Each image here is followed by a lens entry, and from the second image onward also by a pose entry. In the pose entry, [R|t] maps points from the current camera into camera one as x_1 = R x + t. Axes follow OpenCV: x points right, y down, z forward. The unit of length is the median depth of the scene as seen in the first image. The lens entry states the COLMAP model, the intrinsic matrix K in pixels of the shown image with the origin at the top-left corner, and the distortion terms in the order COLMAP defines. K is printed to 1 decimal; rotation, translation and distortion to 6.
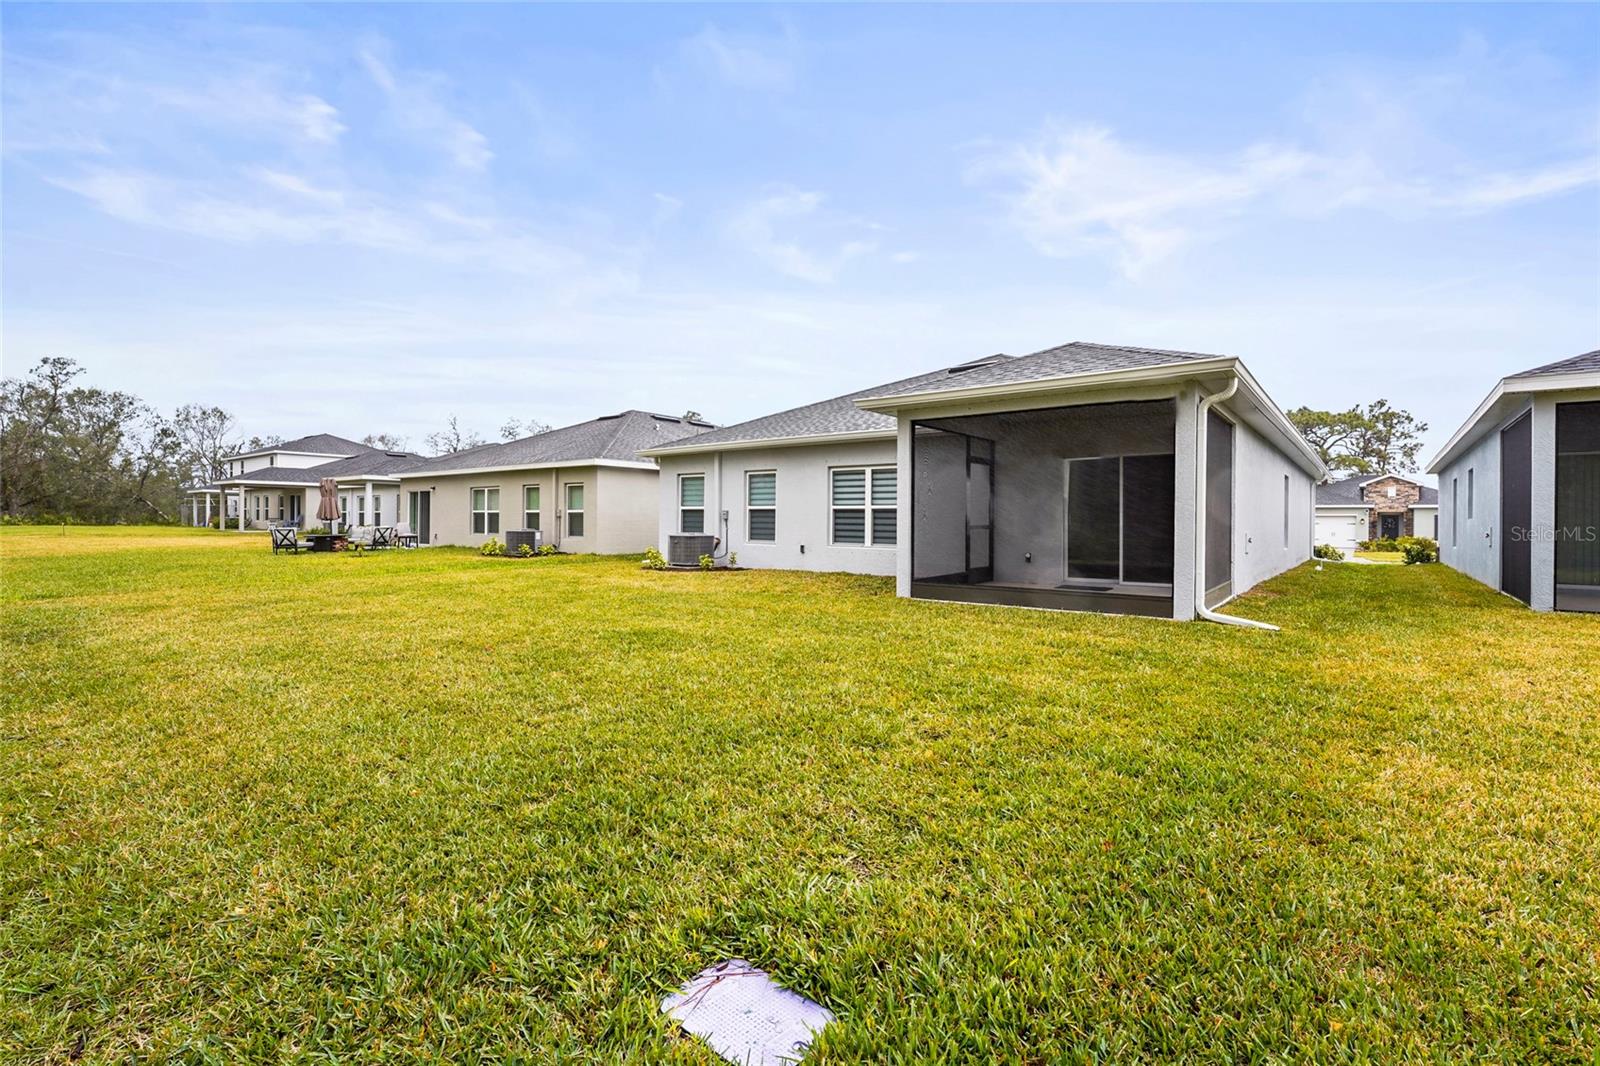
lens RADIAL K [[733.8, 0, 801.0], [0, 733.8, 534.2], [0, 0, 1]] dist [-0.000778, -0.000344]
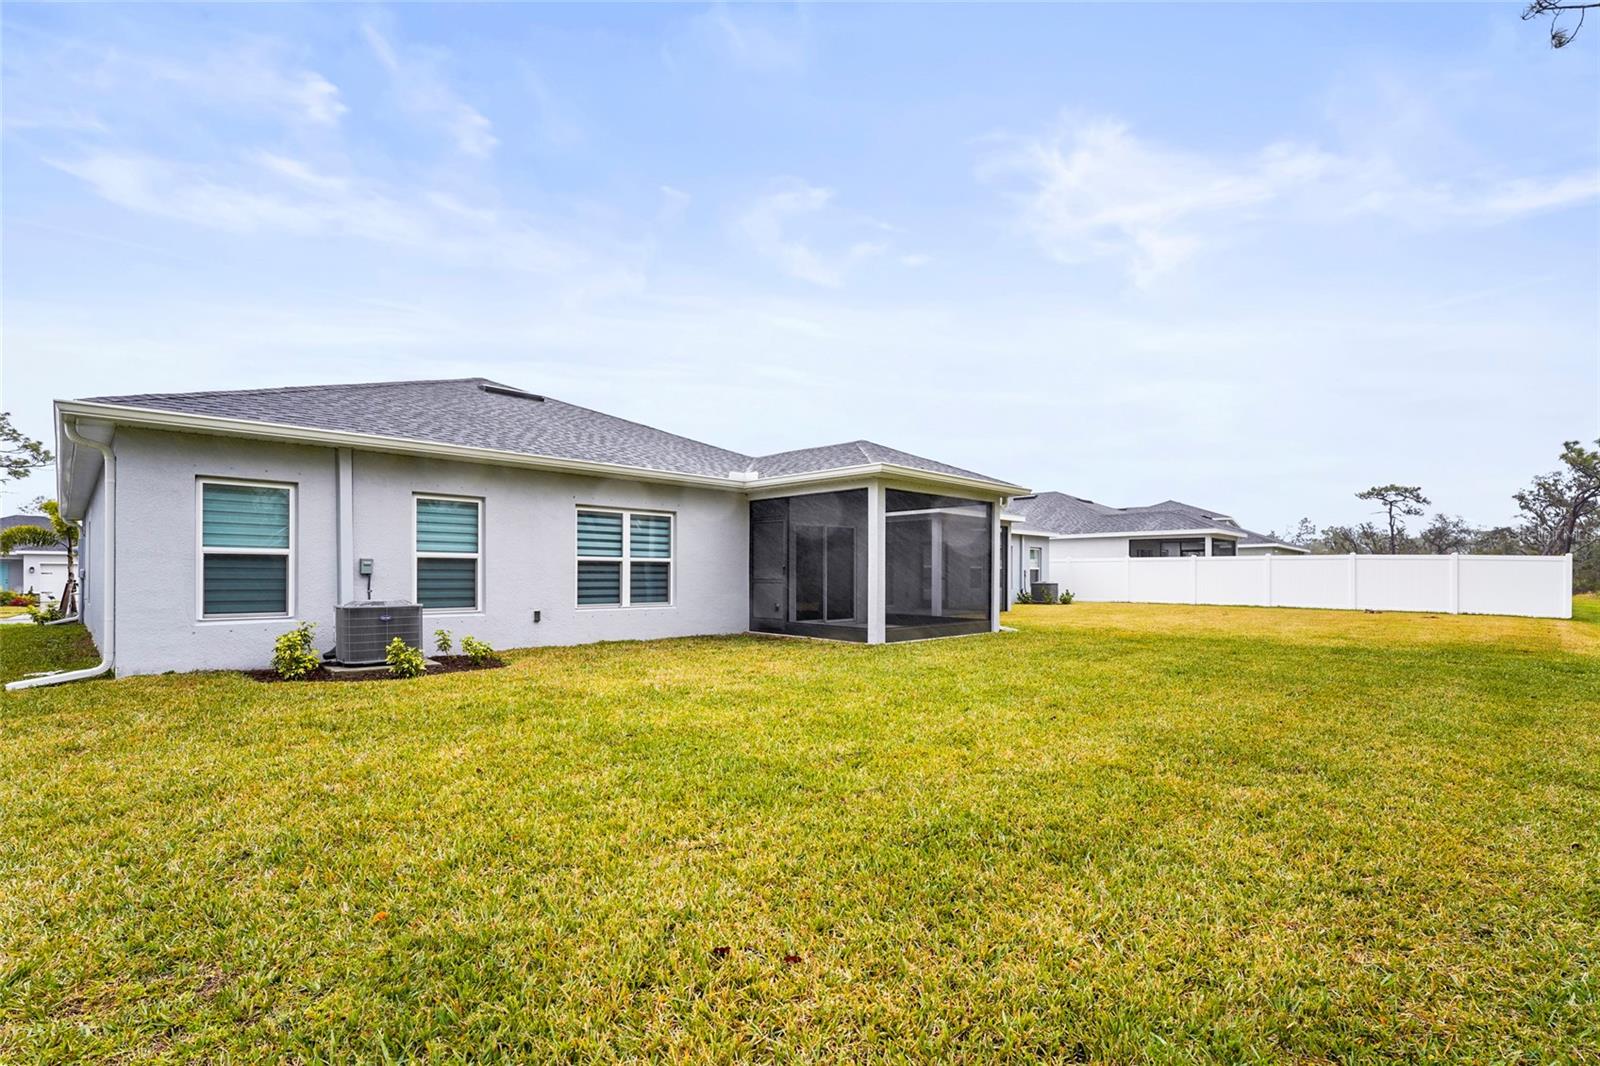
lens RADIAL K [[733.8, 0, 800.9], [0, 733.8, 566.3], [0, 0, 1]] dist [-0.000778, -0.000344]
pose [[0.104117, 0.002902, 0.994561, -0.709603], [0.016047, 0.999861, -0.004597, -0.021814], [-0.994436, 0.016438, 0.104056, 0.711203]]
